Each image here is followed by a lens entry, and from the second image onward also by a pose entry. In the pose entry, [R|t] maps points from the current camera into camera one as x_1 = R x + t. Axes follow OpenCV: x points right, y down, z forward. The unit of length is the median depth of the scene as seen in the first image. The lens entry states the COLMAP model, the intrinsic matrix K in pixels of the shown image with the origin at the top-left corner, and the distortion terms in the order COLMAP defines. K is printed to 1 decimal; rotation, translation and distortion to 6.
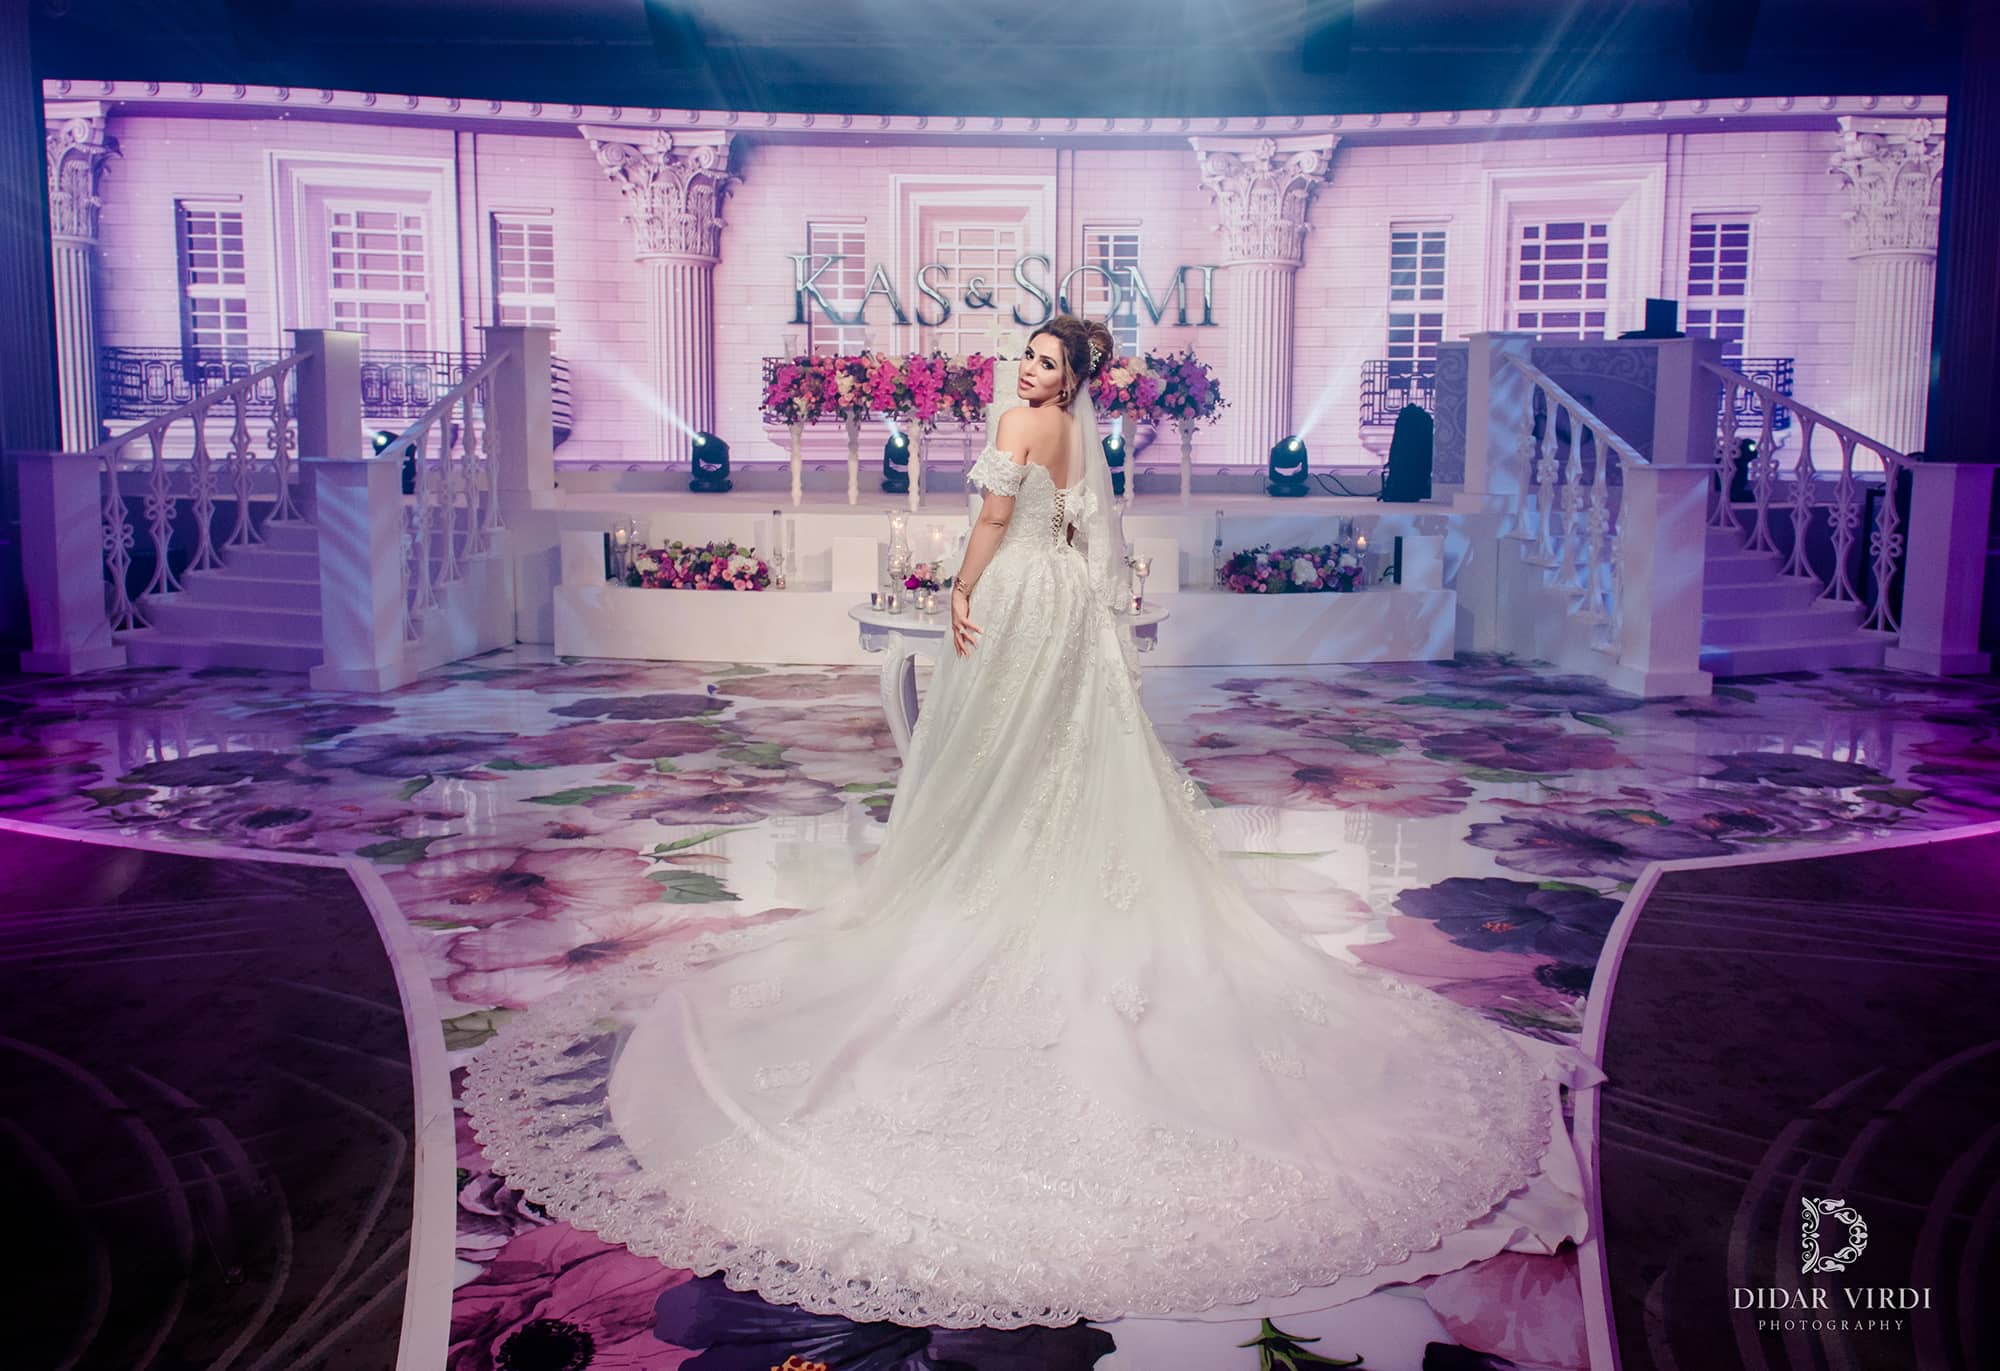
lens RADIAL K [[1690.3, 0, 1023.5], [0, 1690.3, 654.2], [0, 0, 1]] dist [-0.001711, -0.000502]
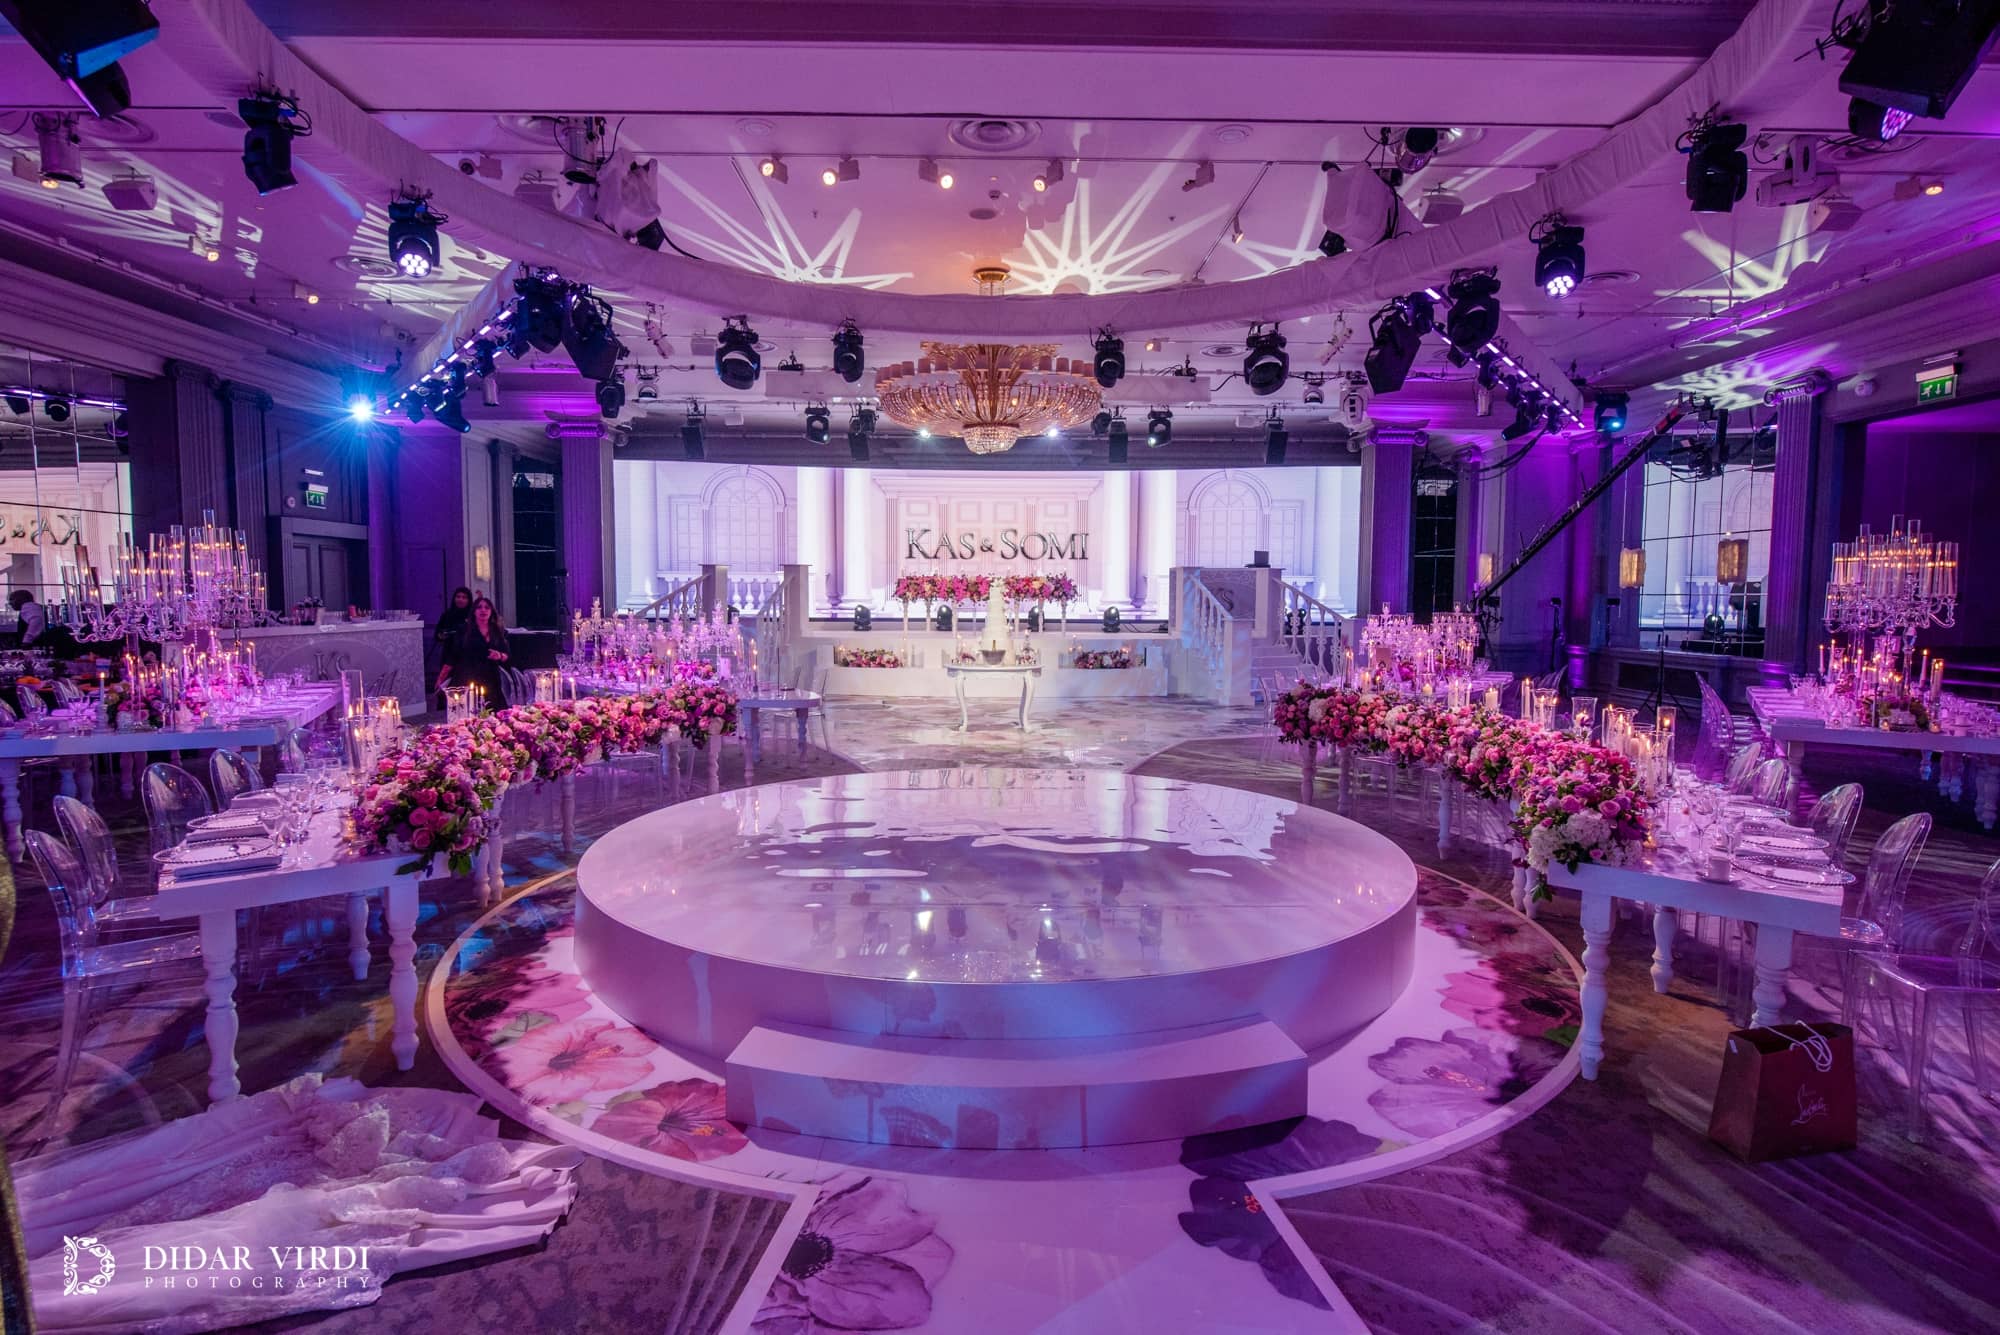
lens RADIAL K [[1007.5, 0, 1000.0], [0, 1007.5, 667.5], [0, 0, 1]] dist [-0.004079, -0.002483]
pose [[0.999984, 0.000558, 0.005676, -0.005573], [-0.000342, 0.999277, -0.038020, 0.019208], [-0.005693, 0.038017, 0.999261, -0.515174]]
